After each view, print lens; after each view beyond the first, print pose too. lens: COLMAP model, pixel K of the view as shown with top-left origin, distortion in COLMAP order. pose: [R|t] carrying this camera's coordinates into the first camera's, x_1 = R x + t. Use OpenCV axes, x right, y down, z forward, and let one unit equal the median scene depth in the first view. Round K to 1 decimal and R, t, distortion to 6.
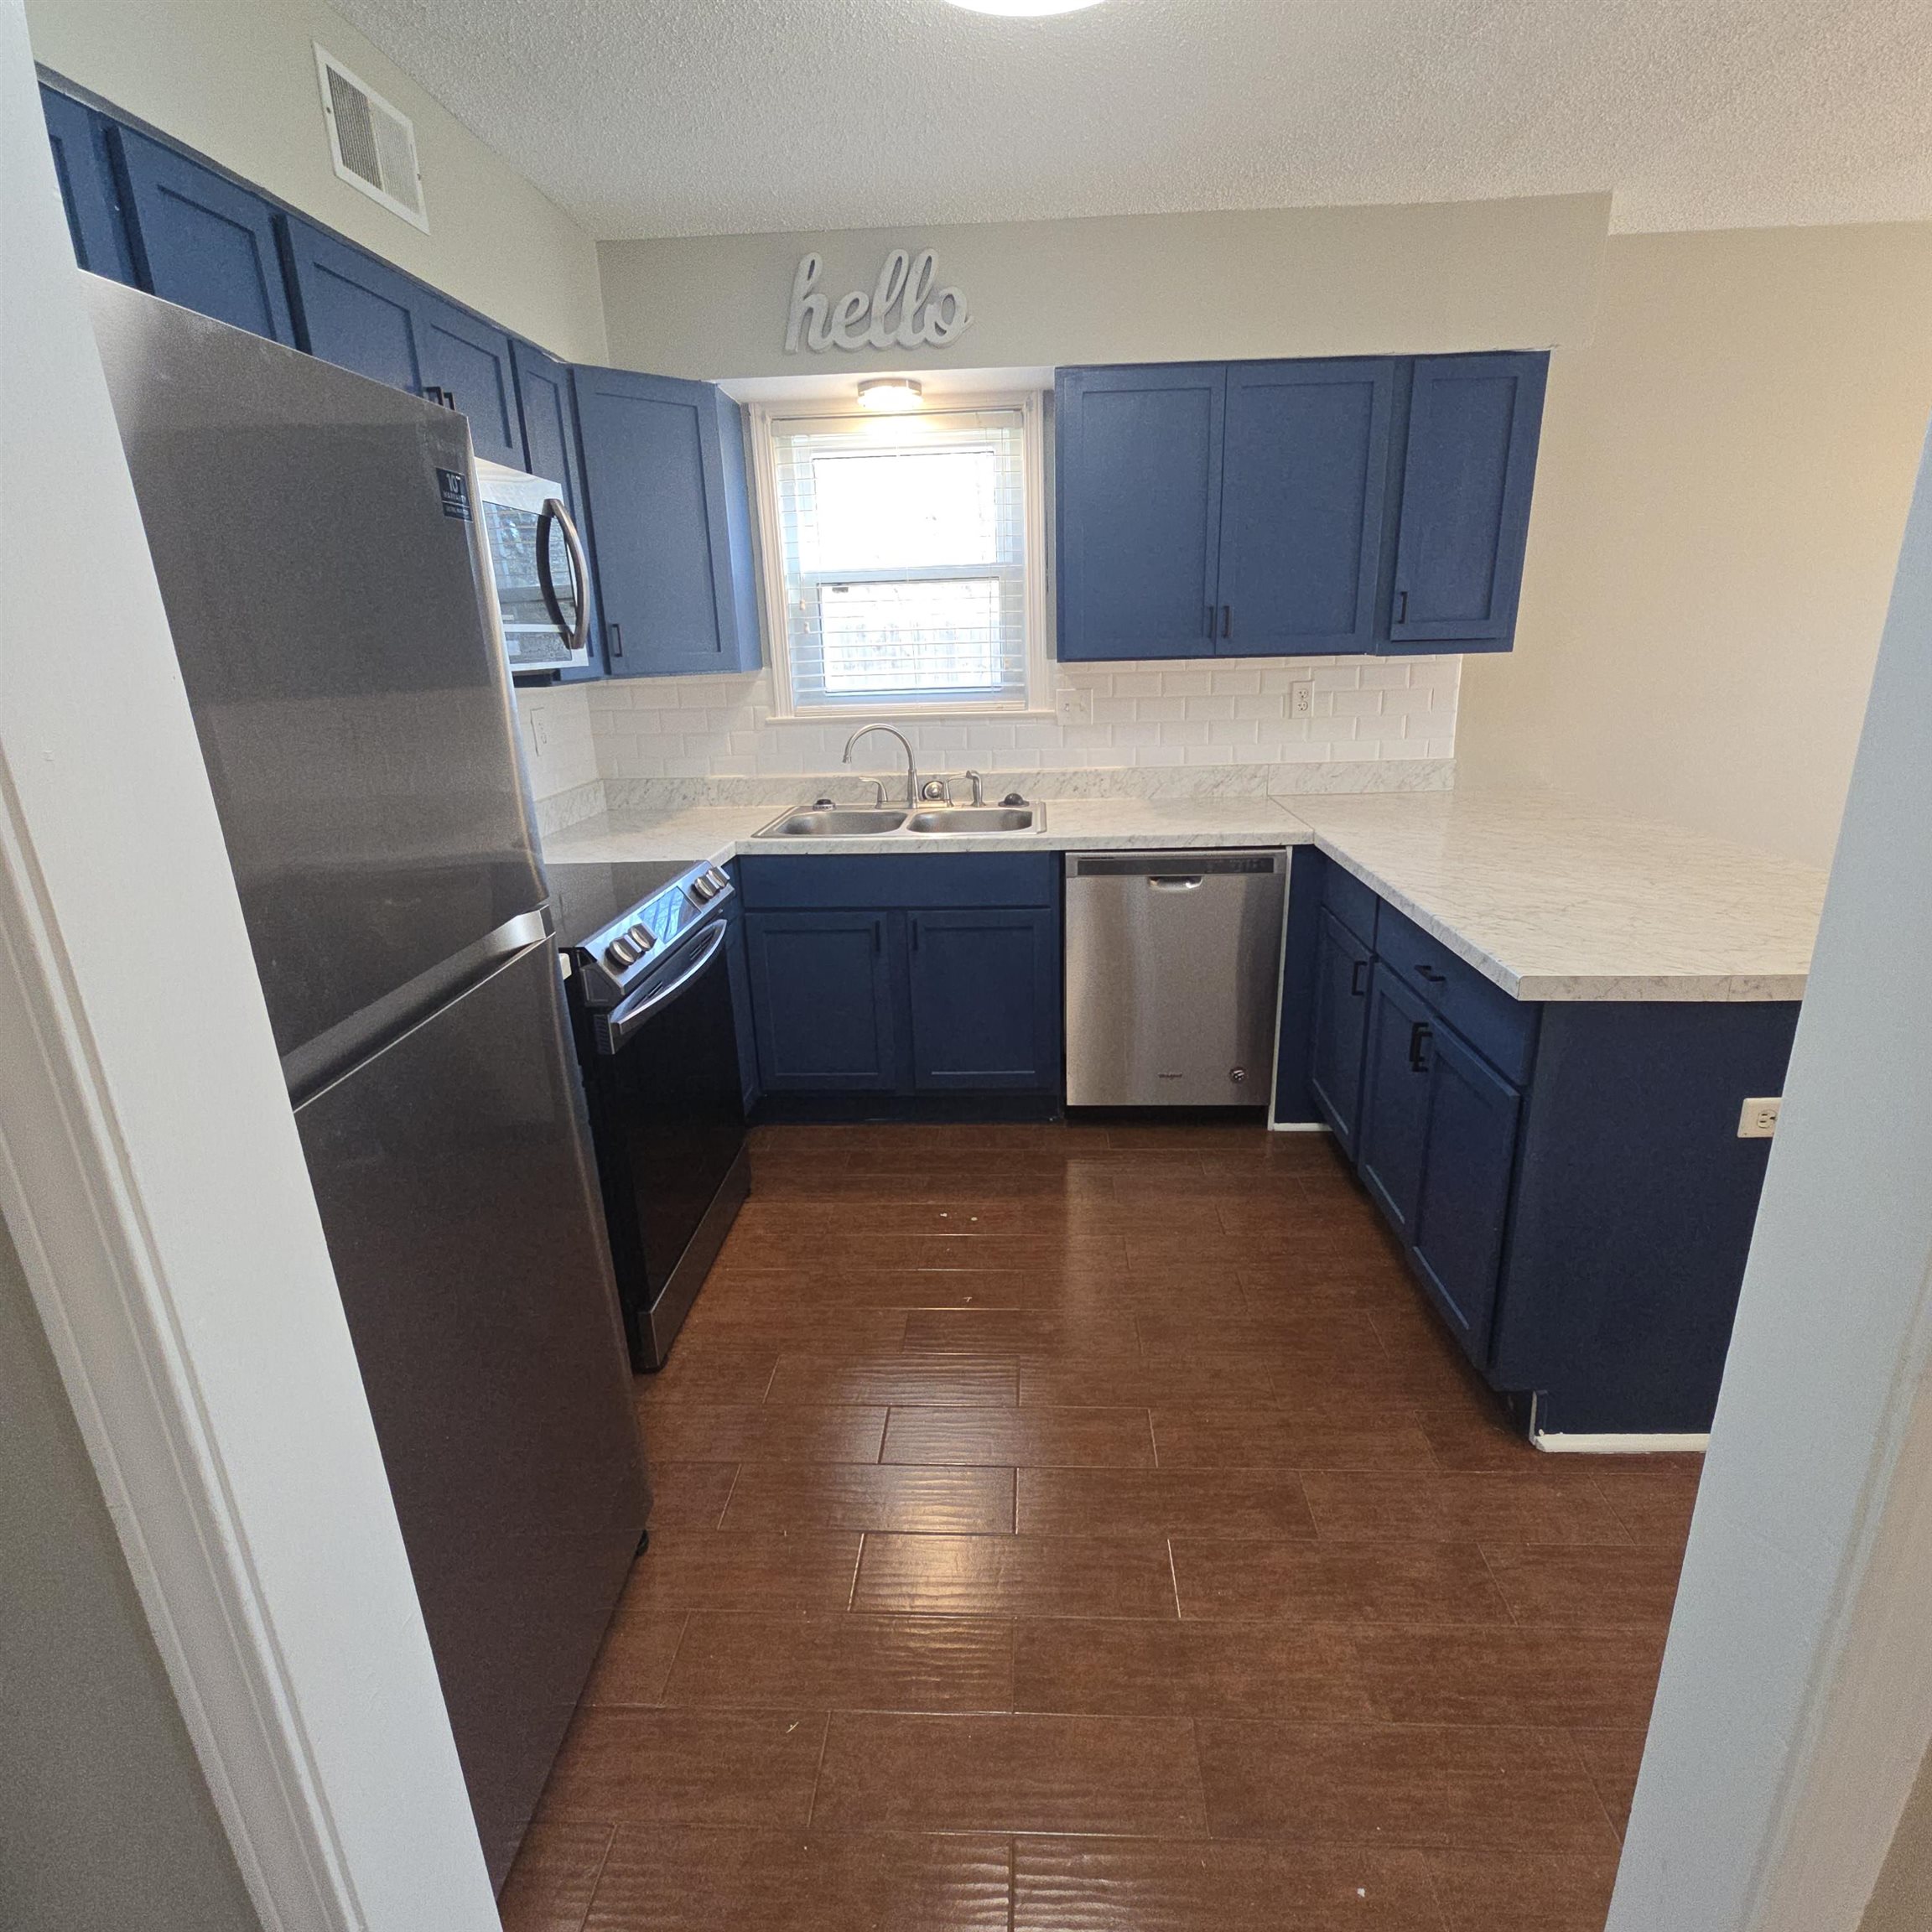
lens RADIAL K [[1054.4, 0, 977.1], [0, 1054.4, 969.0], [0, 0, 1]] dist [-0.004907, 0.000143]
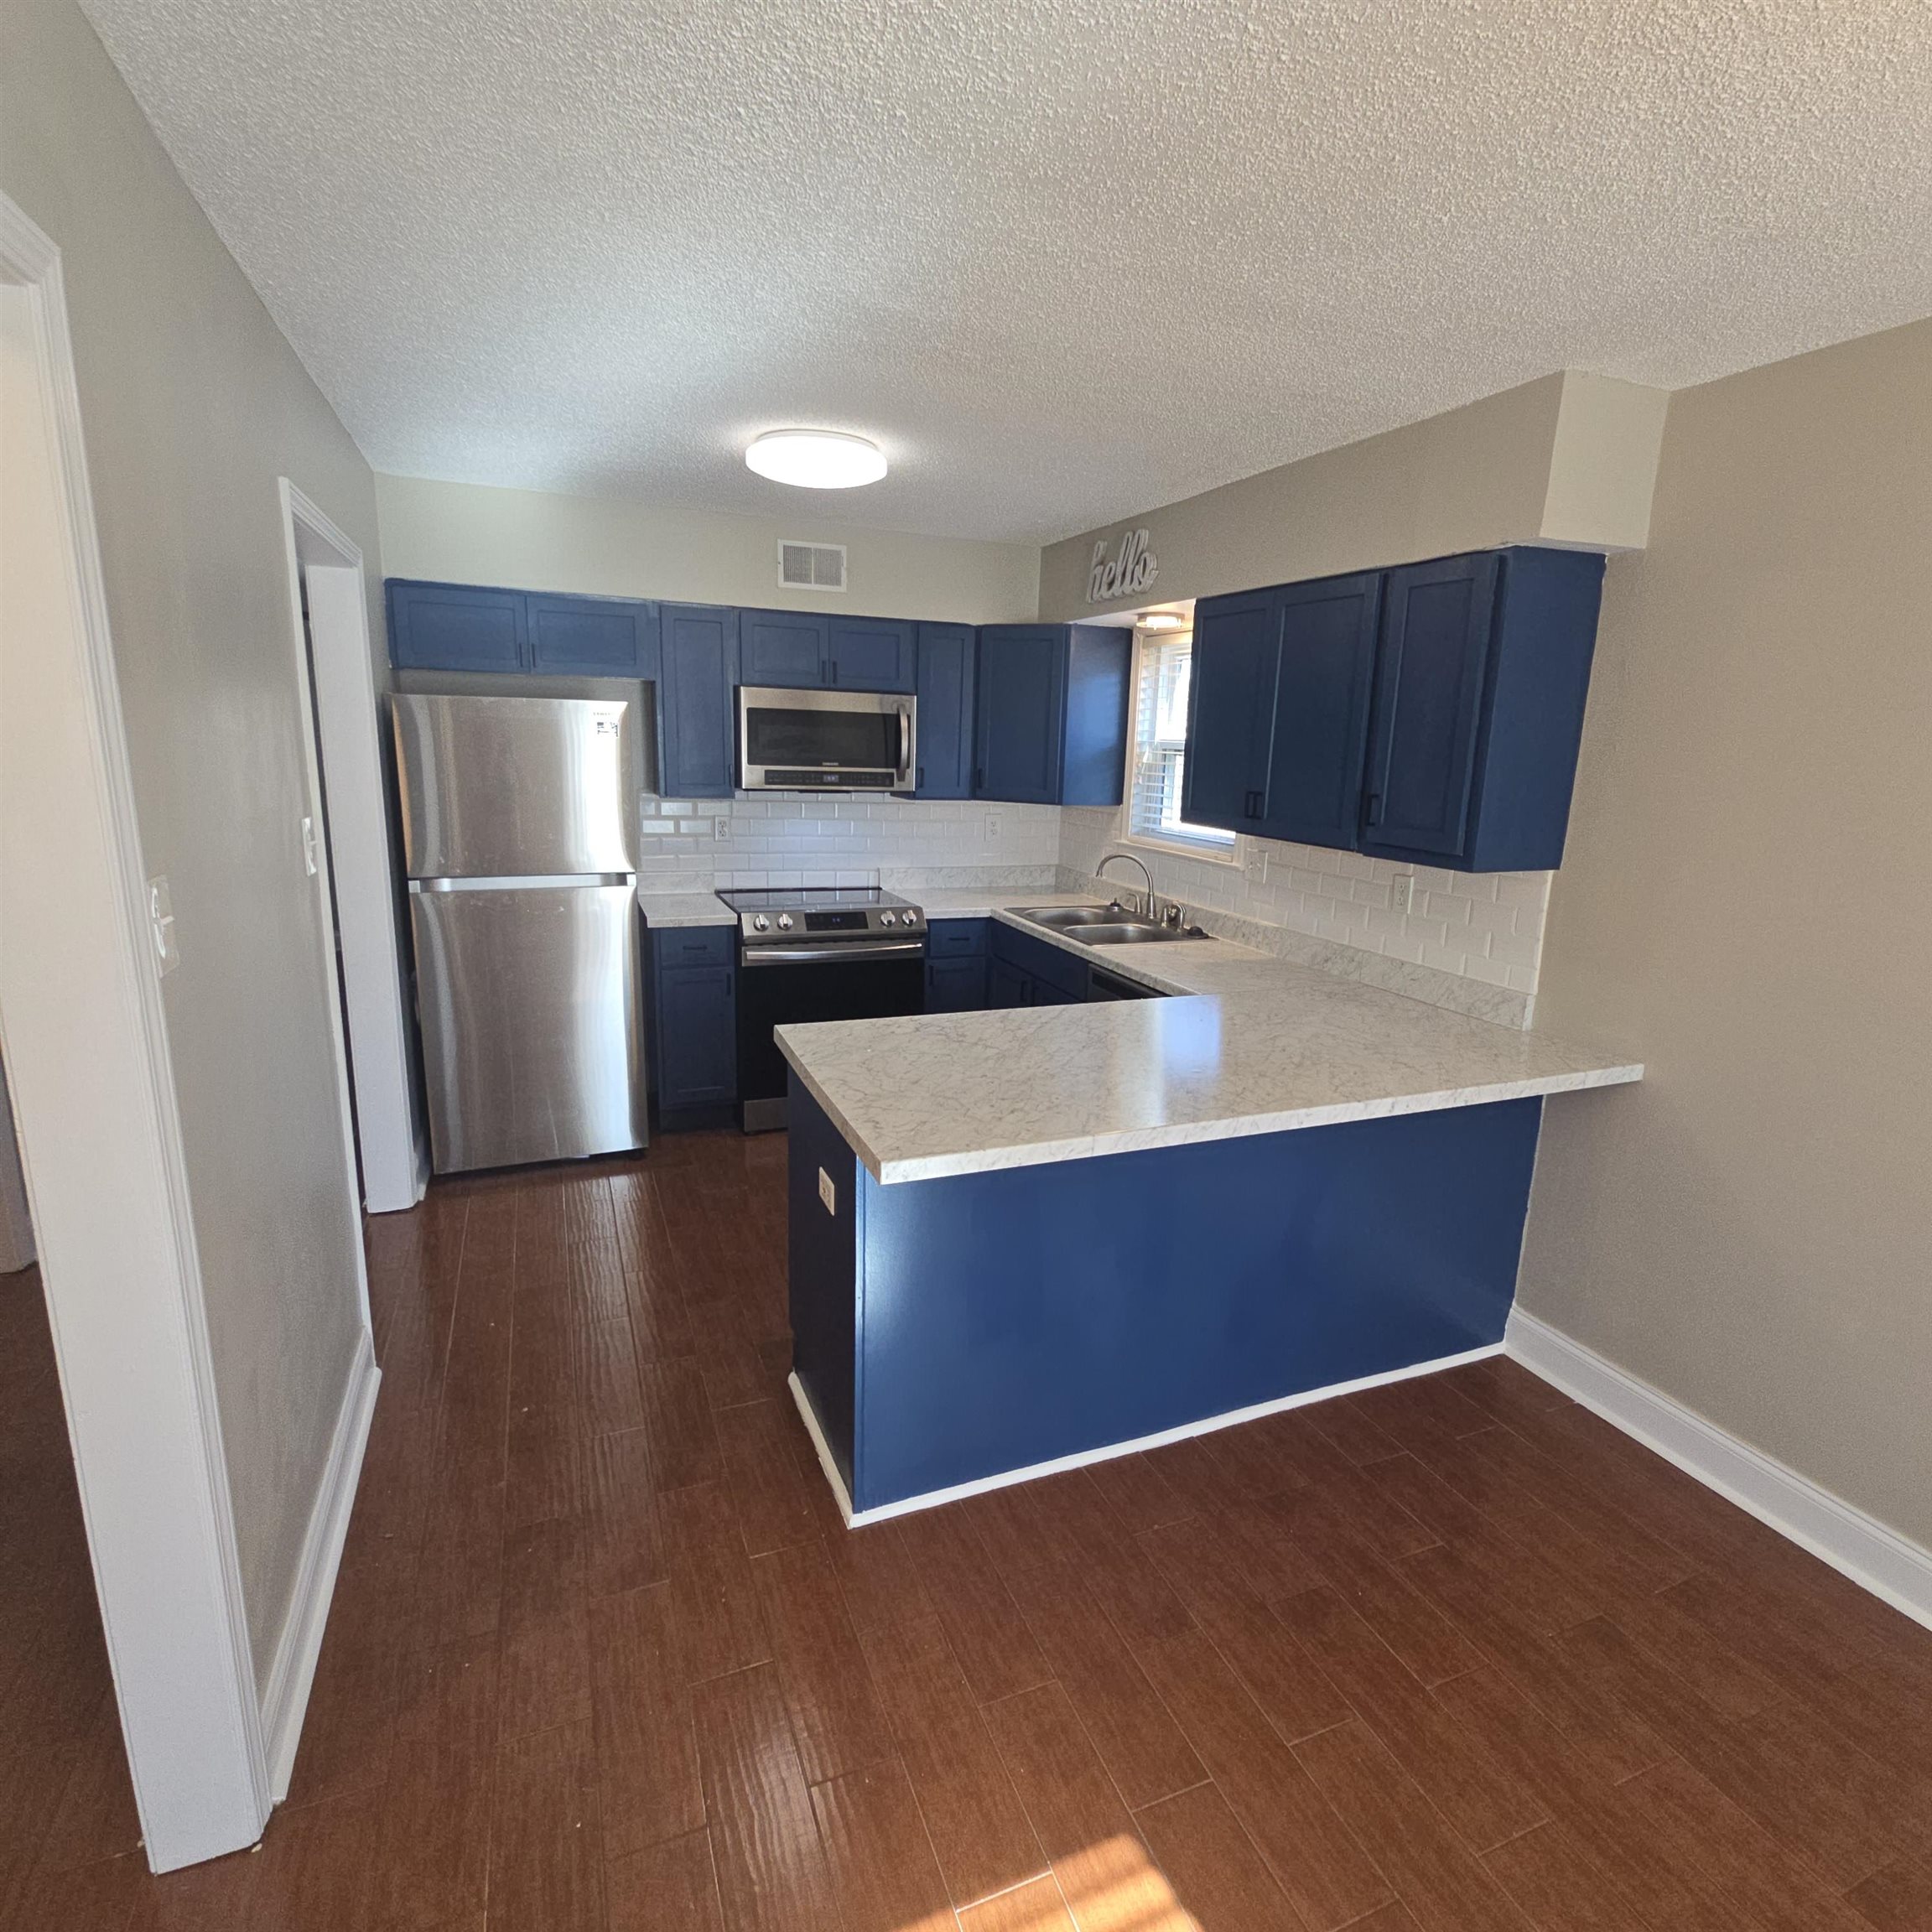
lens RADIAL K [[1054.4, 0, 978.6], [0, 1054.4, 964.8], [0, 0, 1]] dist [-0.004907, 0.000143]
pose [[0.416155, 0.233594, -0.878777, 1.065168], [-0.318298, 0.942717, 0.099857, -0.178017], [0.851764, 0.238157, 0.466669, 0.254249]]
